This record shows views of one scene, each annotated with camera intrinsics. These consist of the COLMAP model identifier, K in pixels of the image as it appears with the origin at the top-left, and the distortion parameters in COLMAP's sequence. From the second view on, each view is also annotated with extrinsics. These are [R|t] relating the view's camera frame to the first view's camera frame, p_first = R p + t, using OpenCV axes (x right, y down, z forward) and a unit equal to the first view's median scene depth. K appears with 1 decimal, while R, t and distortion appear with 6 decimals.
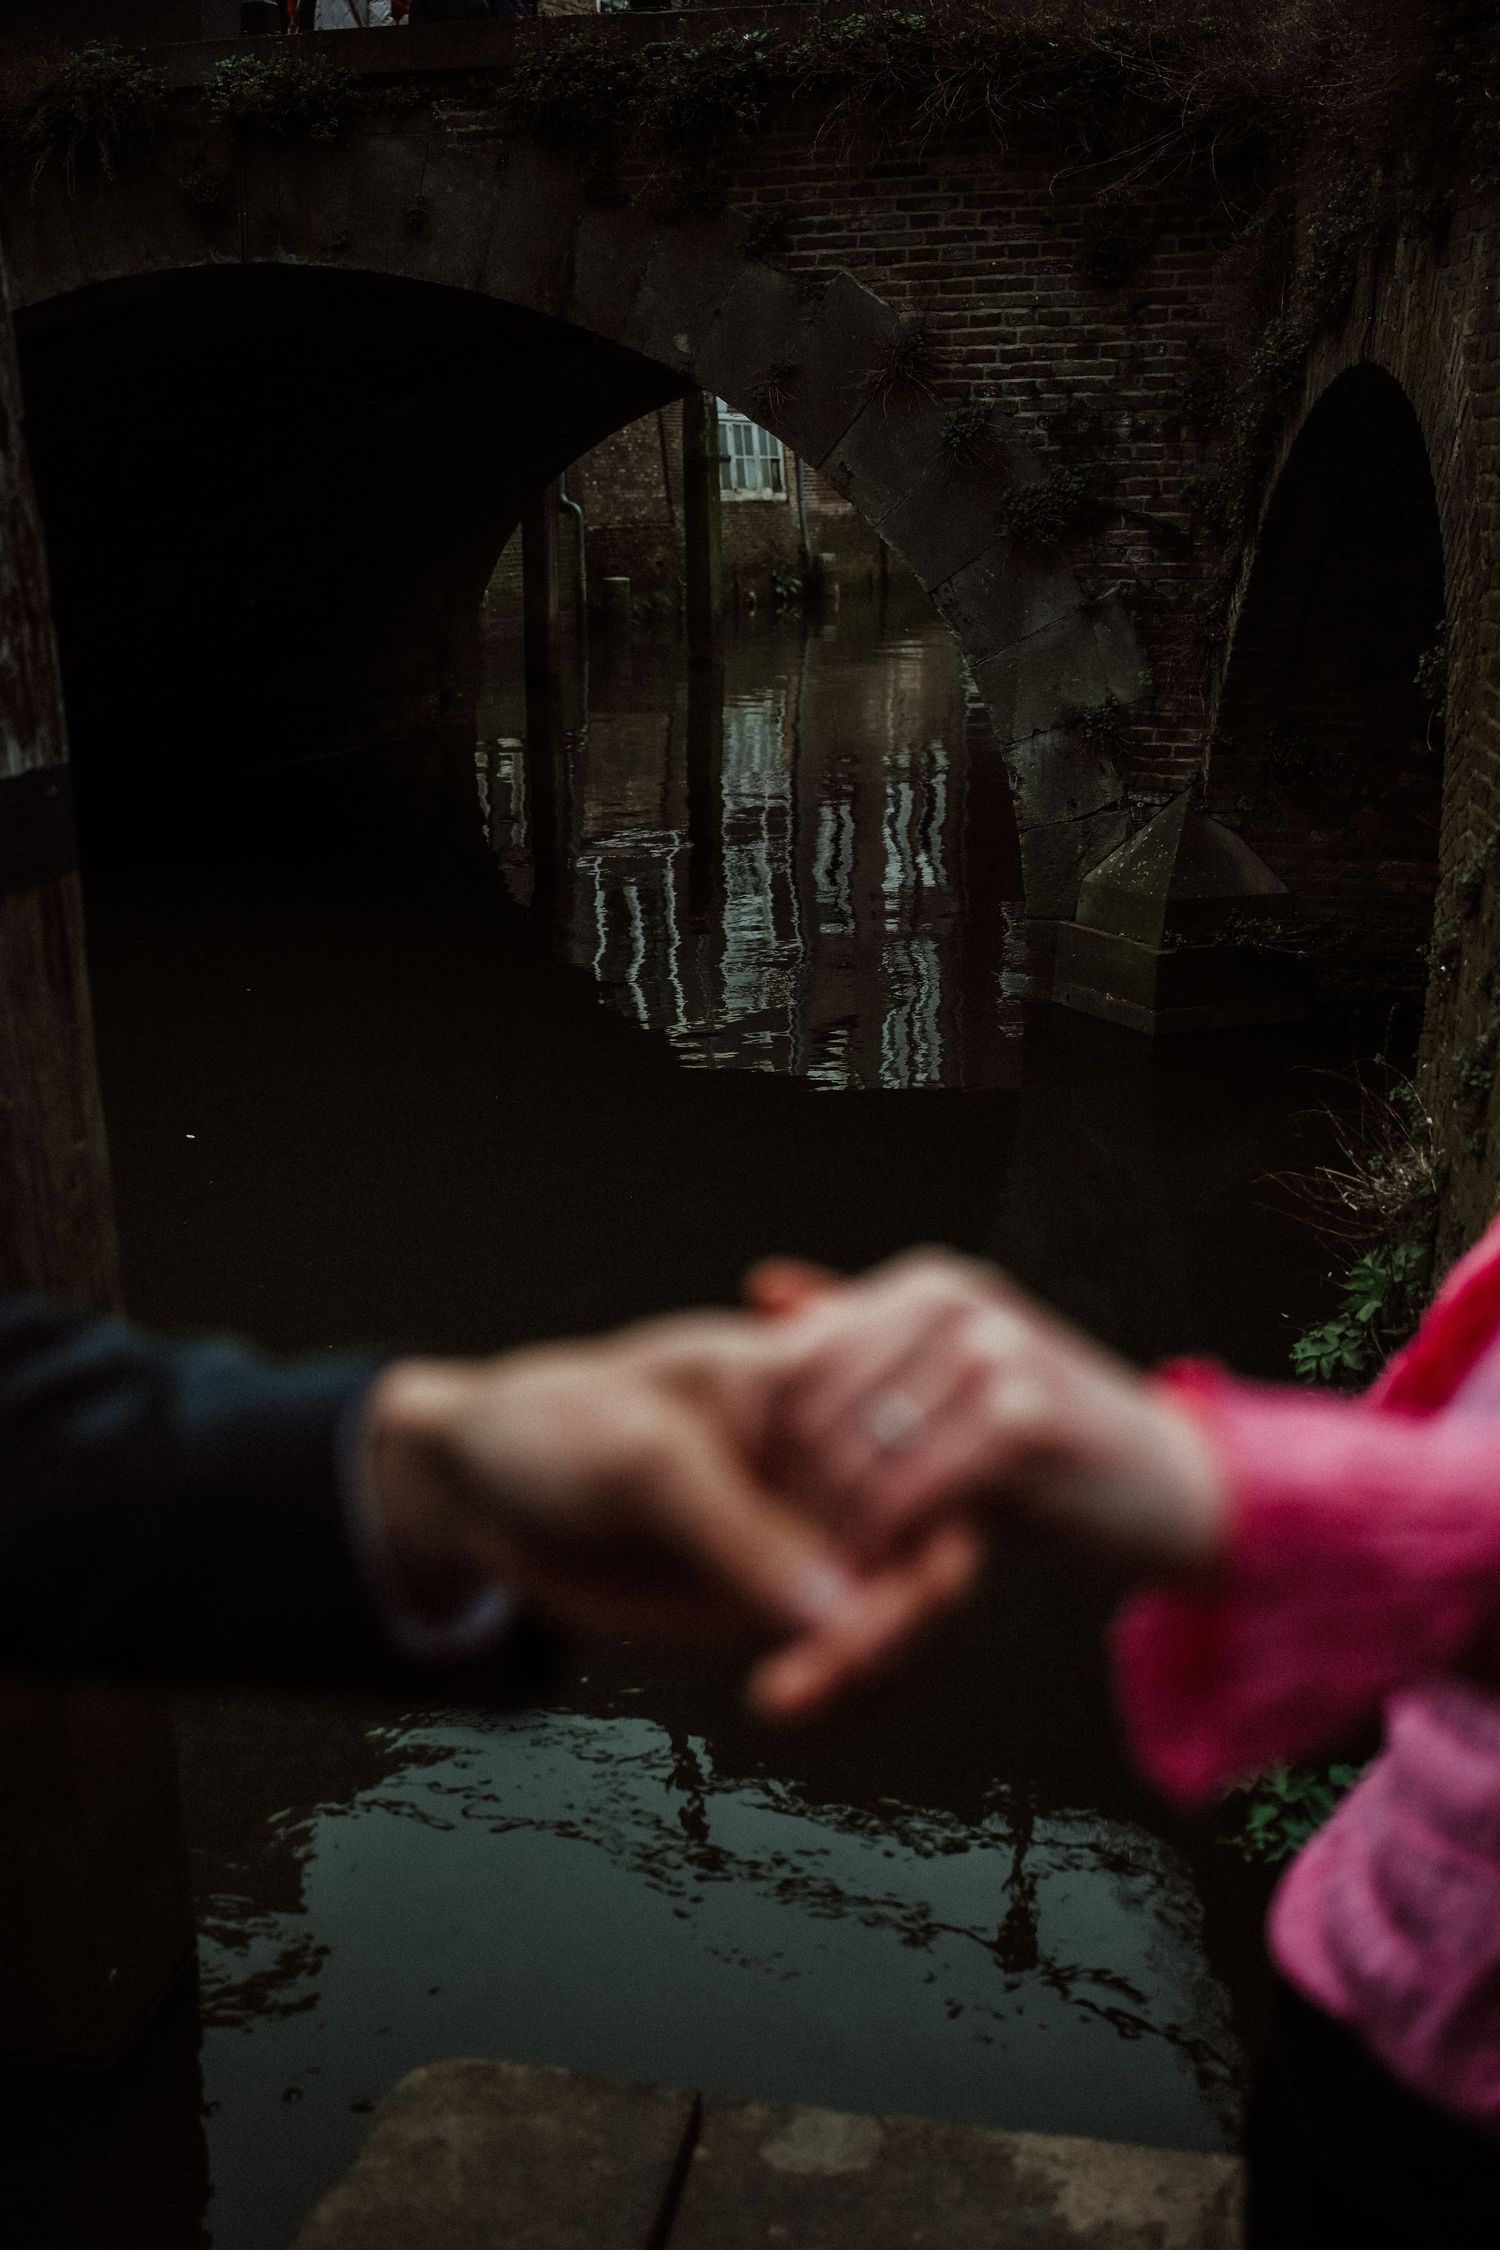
lens RADIAL K [[2379.4, 0, 739.4], [0, 2379.4, 1121.3], [0, 0, 1]] dist [0.007433, 0.000000]
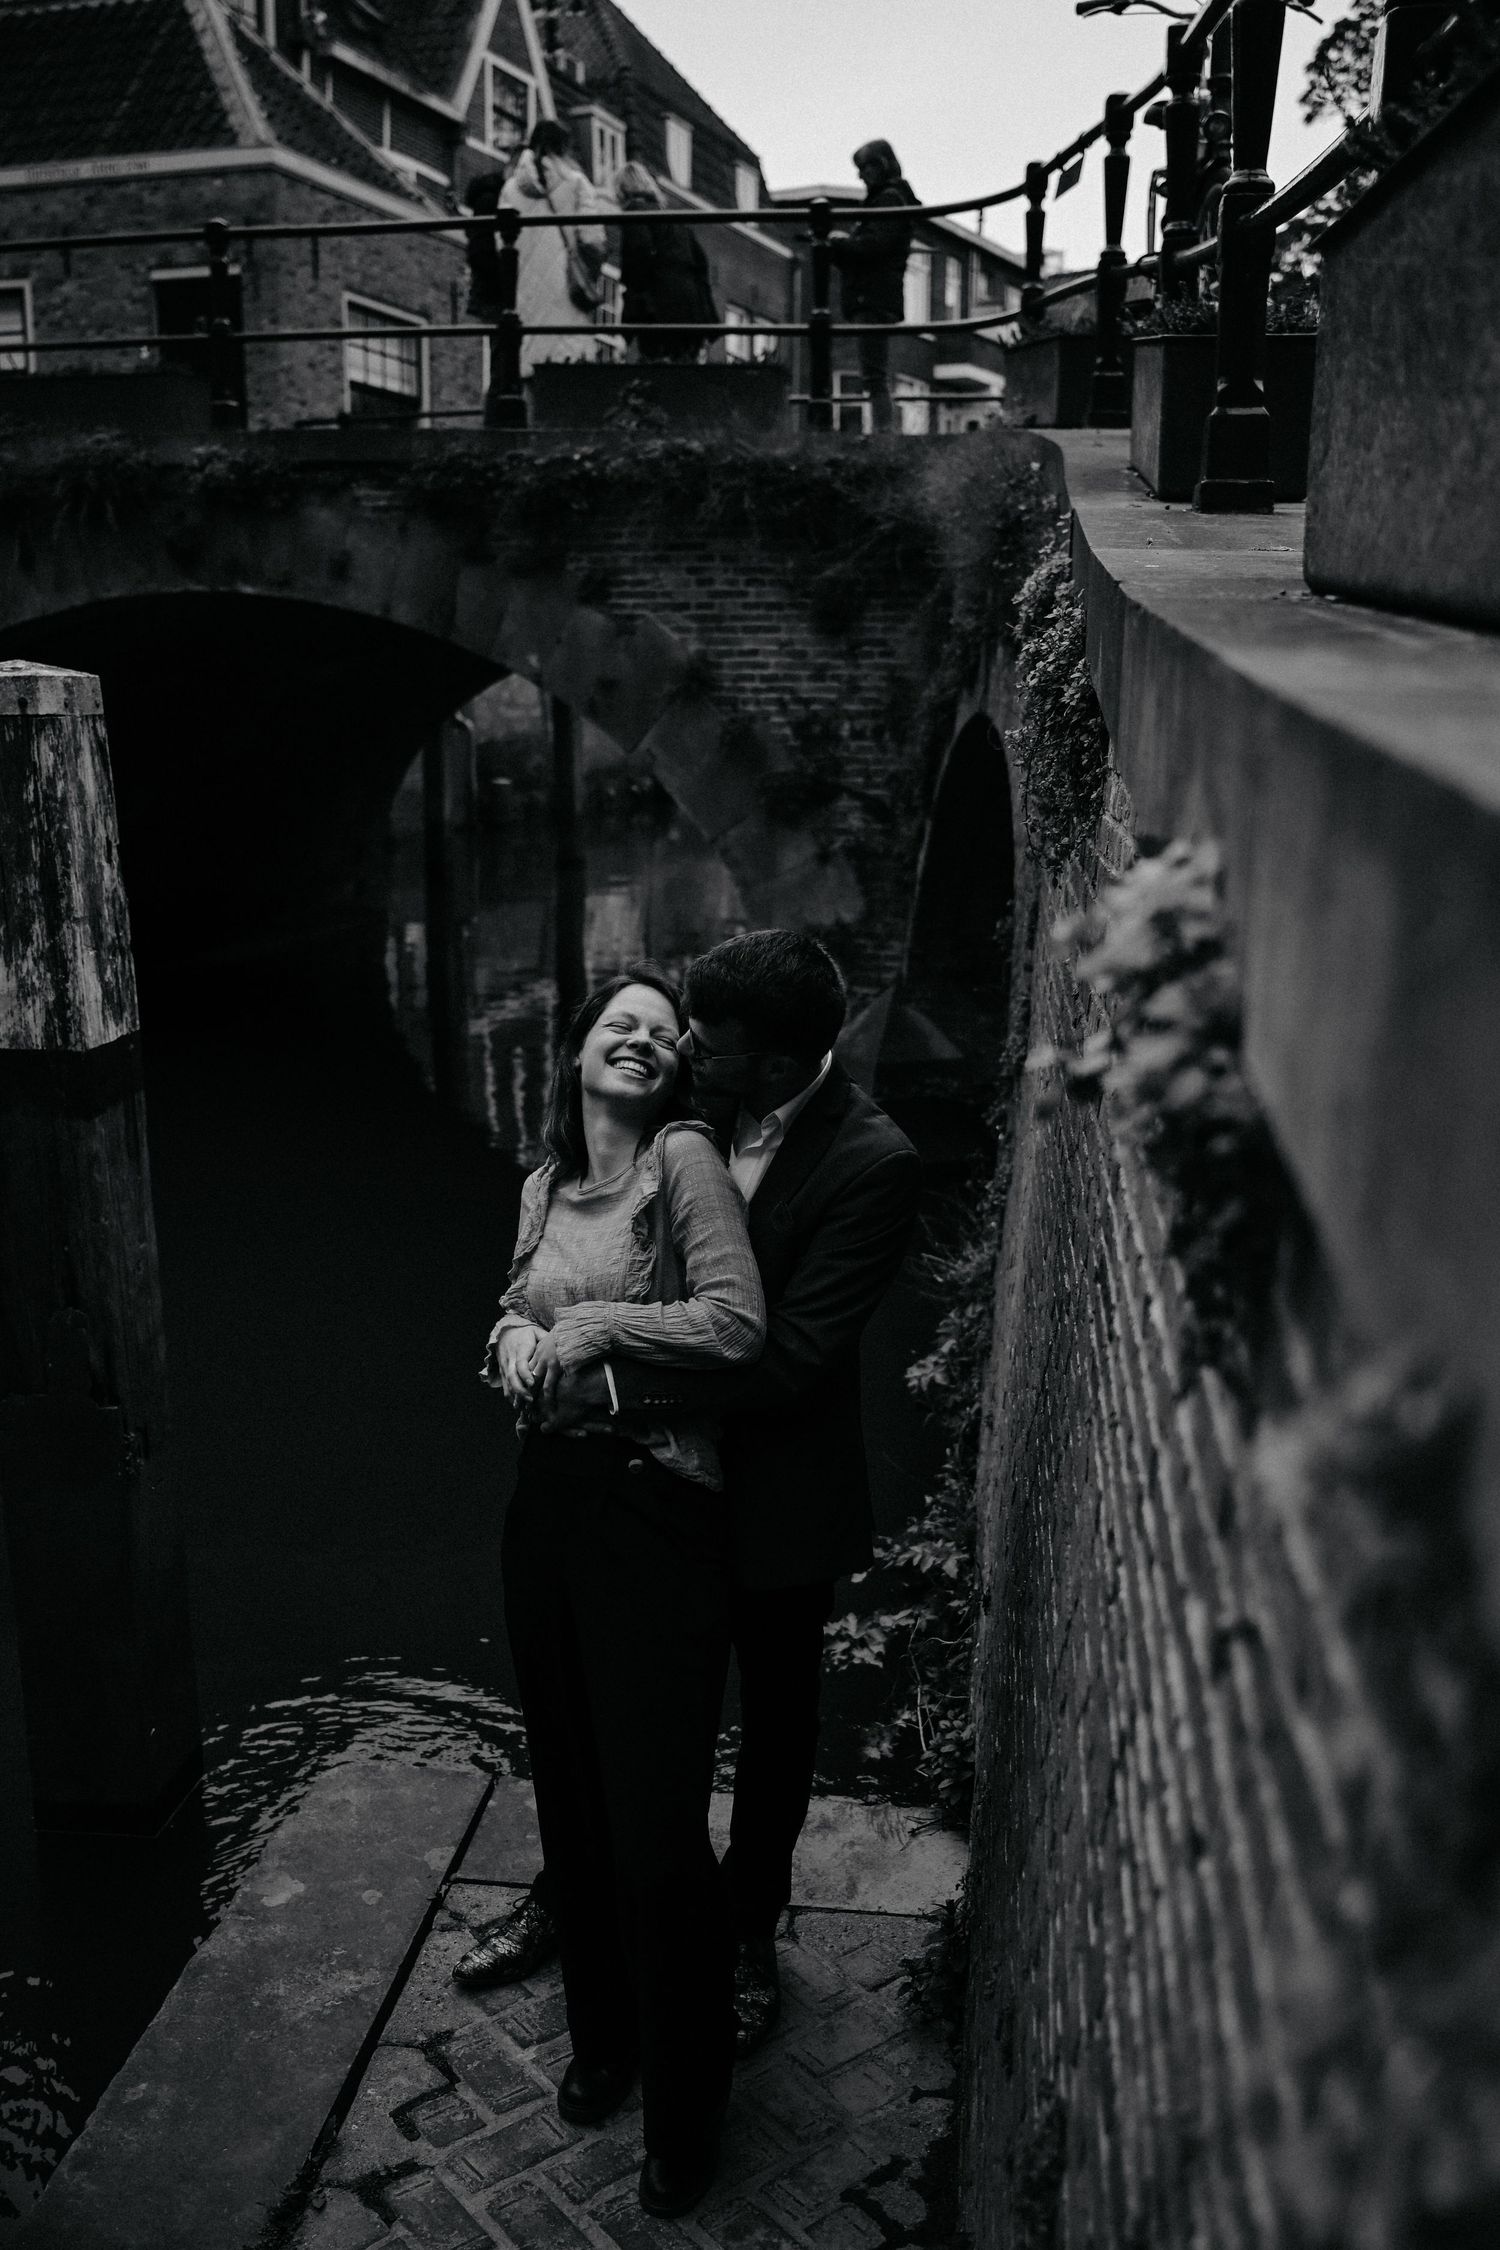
lens RADIAL K [[2075.3, 0, 770.5], [0, 2075.3, 1128.9], [0, 0, 1]] dist [0.013088, 0.000000]
pose [[0.997440, 0.001577, 0.071485, 0.028785], [0.001277, 0.999204, -0.039868, -0.005407], [-0.071491, 0.039857, 0.996645, -0.215415]]
